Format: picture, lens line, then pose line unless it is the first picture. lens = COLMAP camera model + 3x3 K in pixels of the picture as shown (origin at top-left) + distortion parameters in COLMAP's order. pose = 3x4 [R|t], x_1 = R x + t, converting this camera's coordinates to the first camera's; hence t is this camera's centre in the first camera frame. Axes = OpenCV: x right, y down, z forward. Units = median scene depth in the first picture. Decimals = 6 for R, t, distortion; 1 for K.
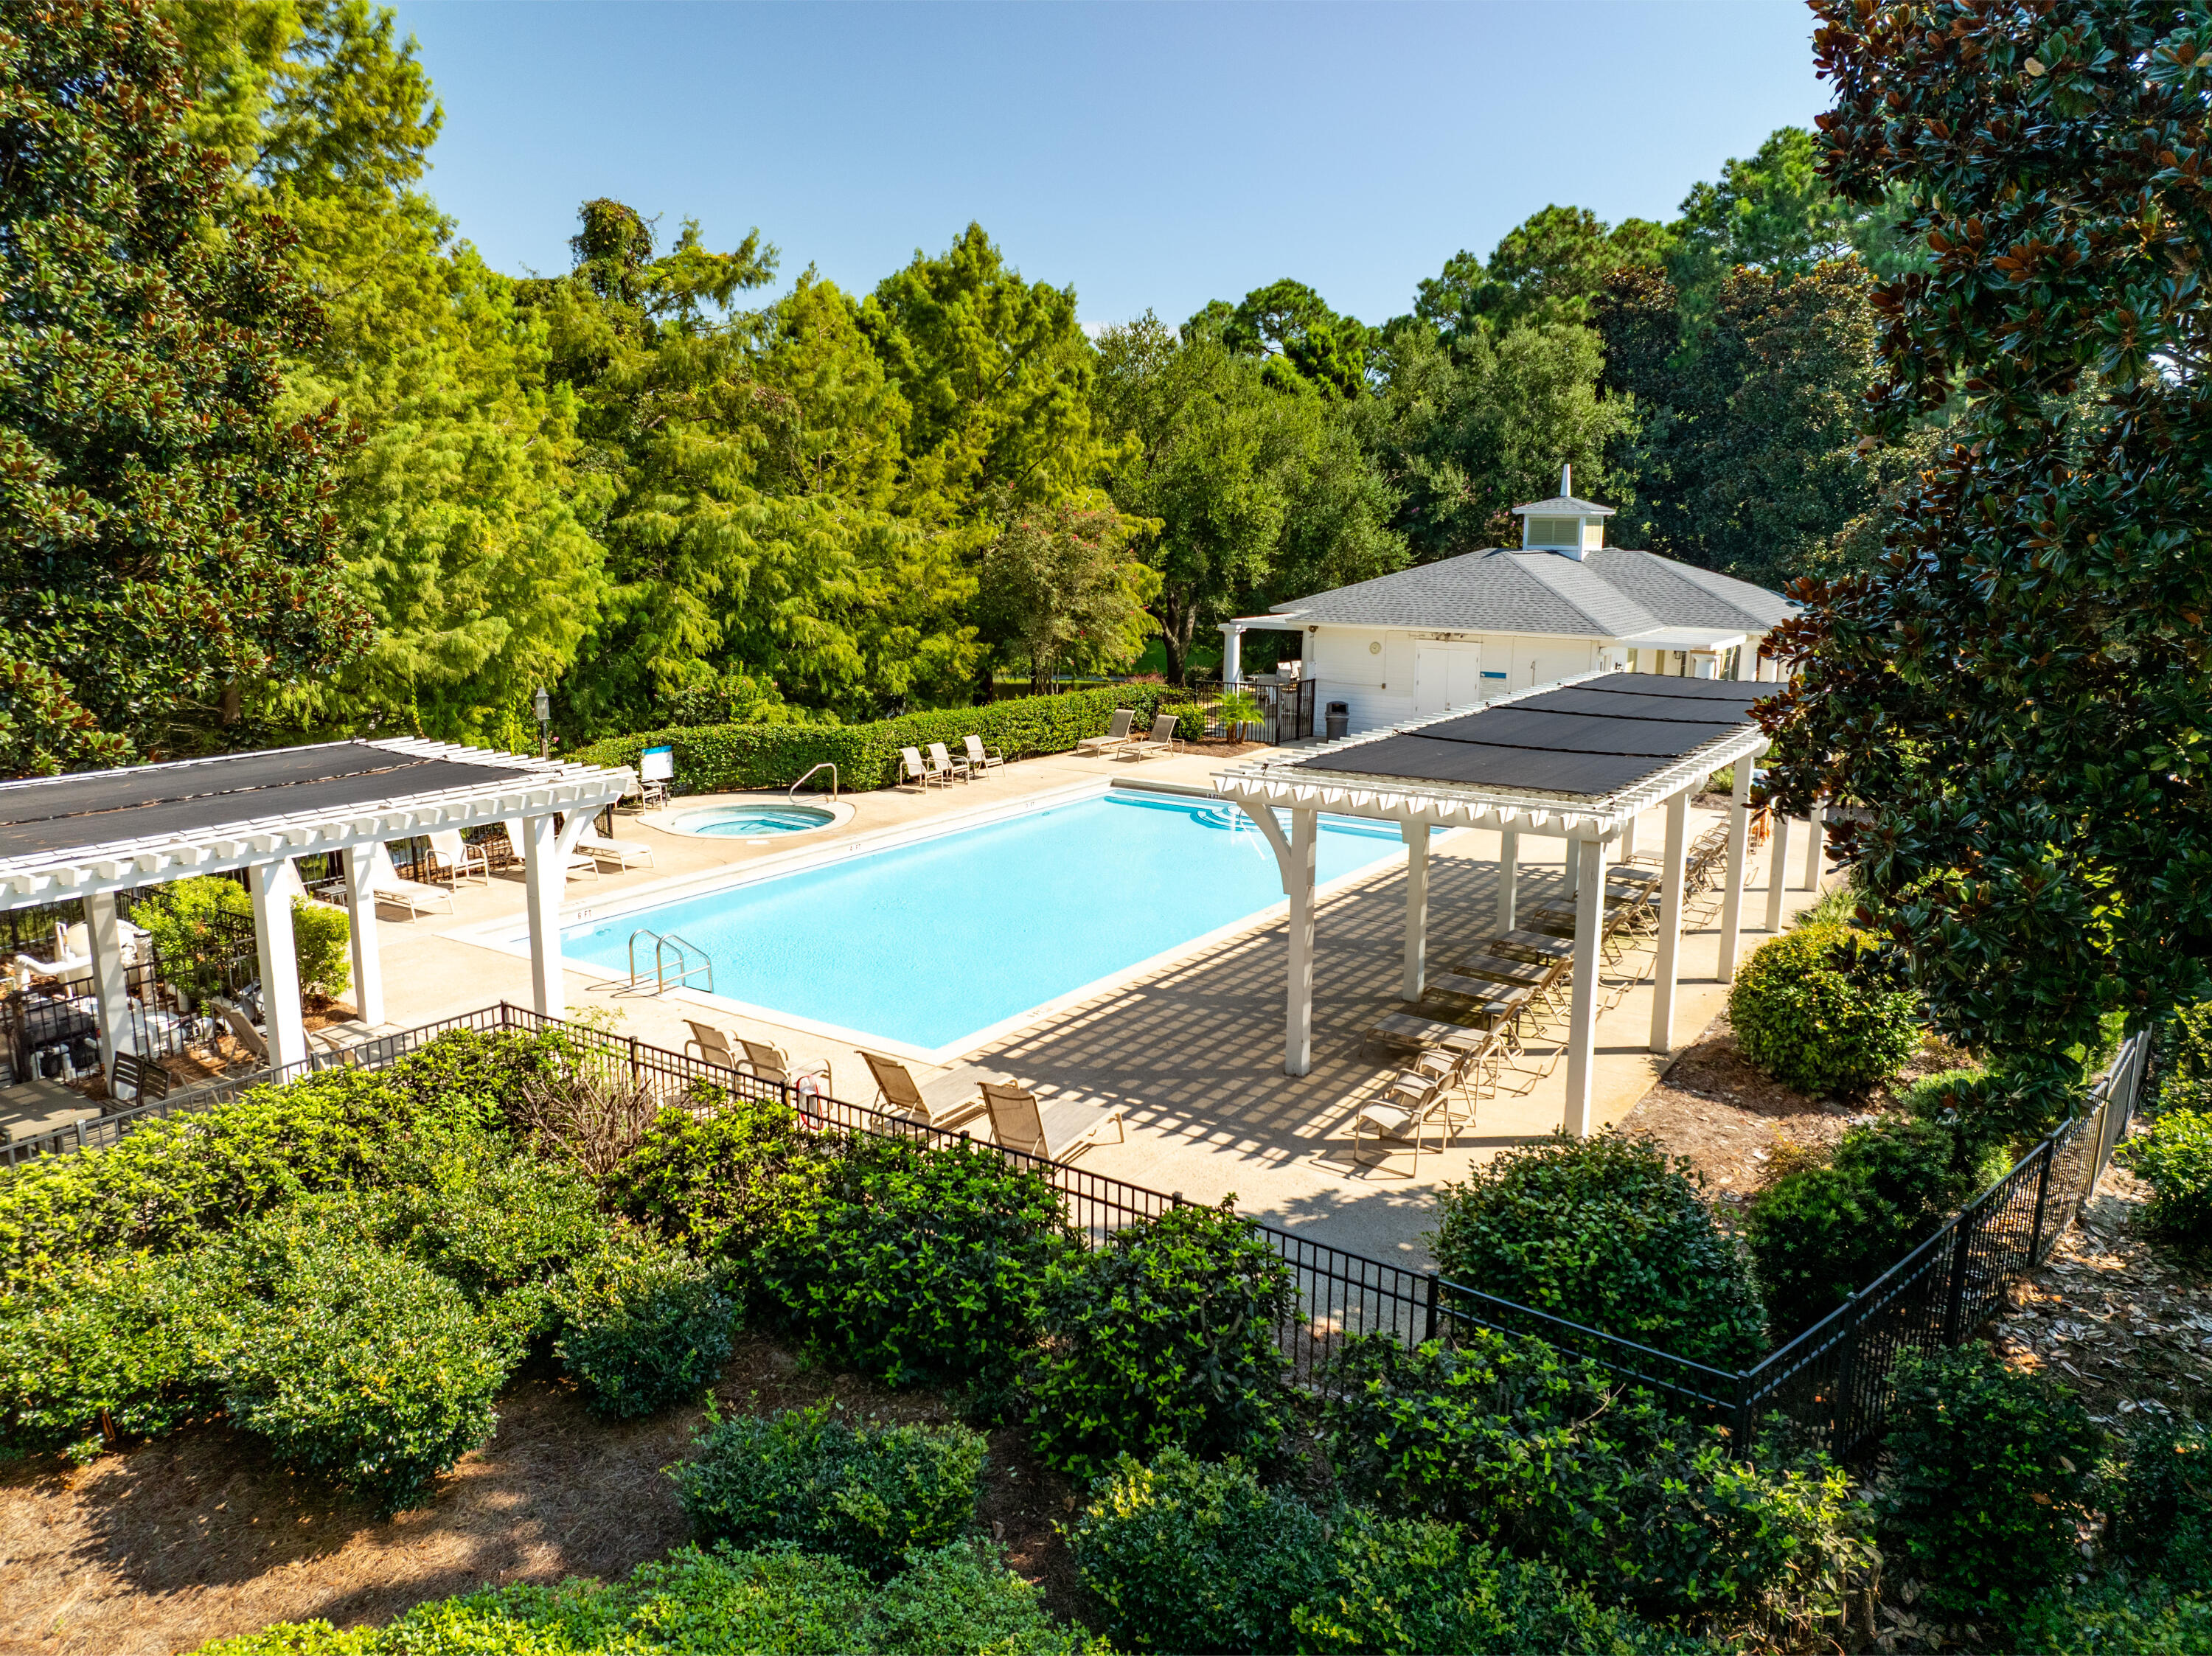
lens RADIAL K [[1550.3, 0, 1106.0], [0, 1550.3, 828.0], [0, 0, 1]] dist [-0.047865, 0.024290]
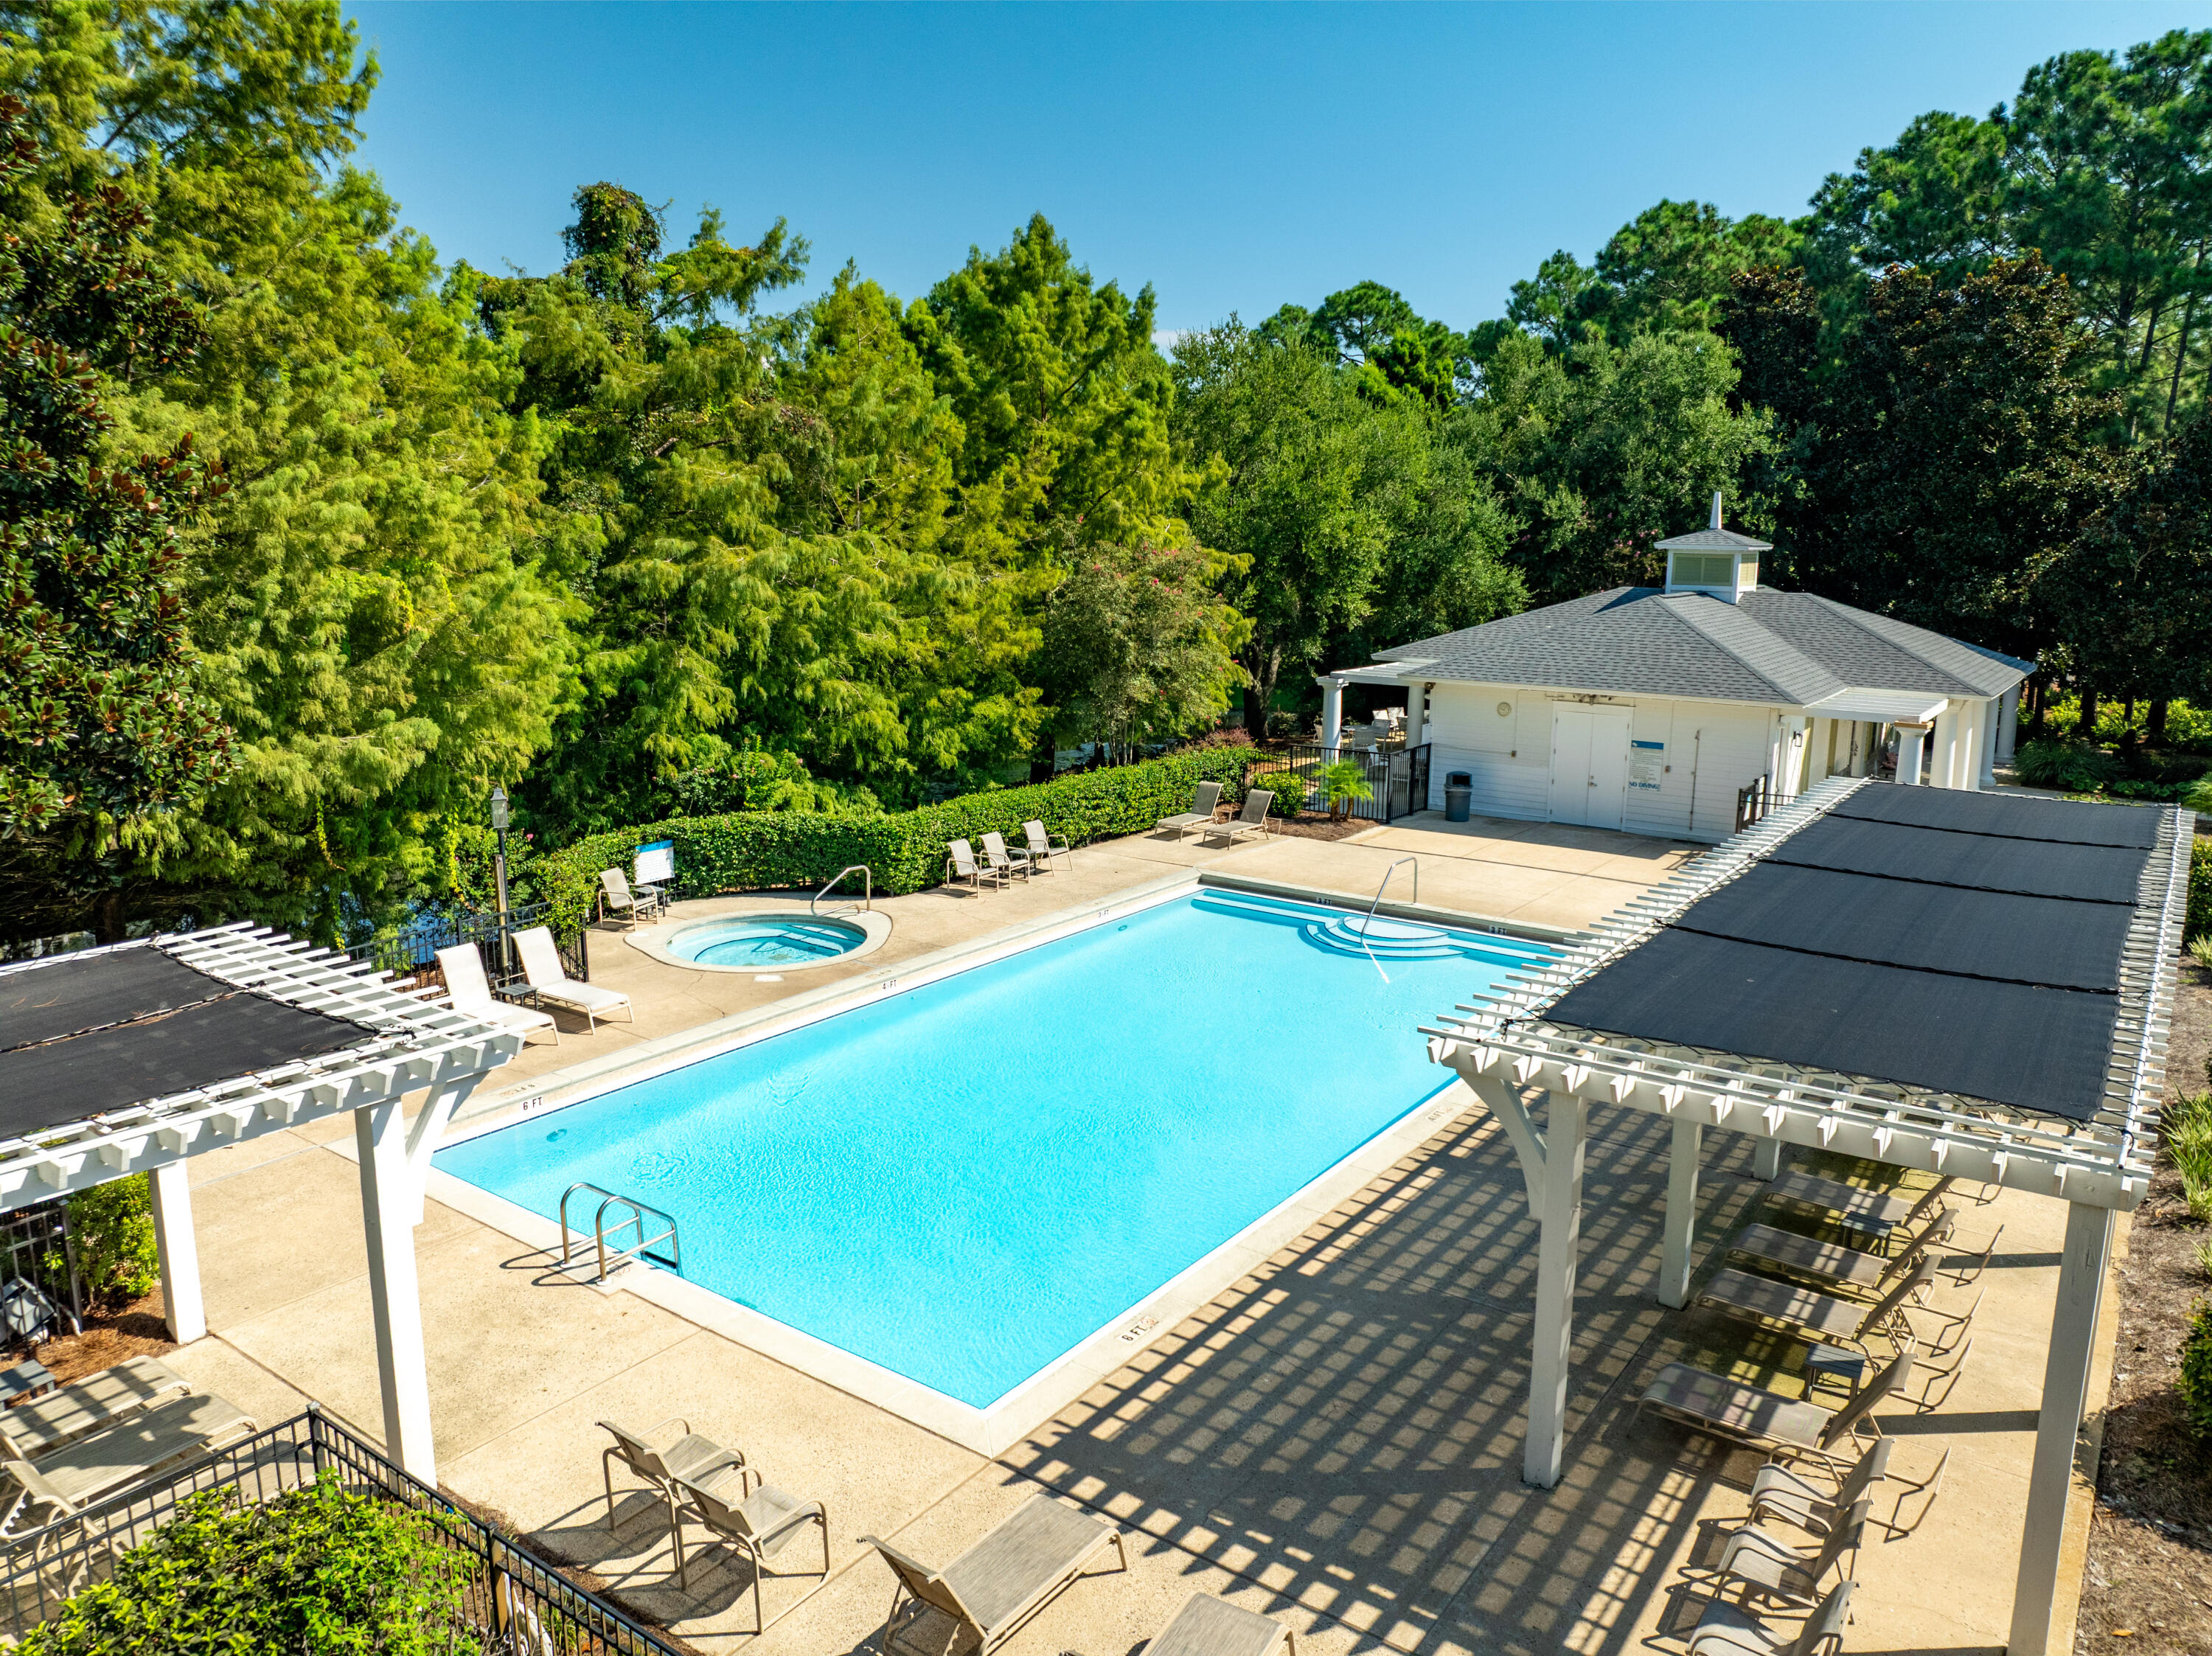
lens RADIAL K [[1550.3, 0, 1106.0], [0, 1550.3, 828.0], [0, 0, 1]] dist [-0.047865, 0.024290]
pose [[0.999416, 0.009082, -0.032938, -0.018232], [-0.009183, 0.999954, -0.002924, -0.050566], [0.032910, 0.003225, 0.999453, 0.152062]]
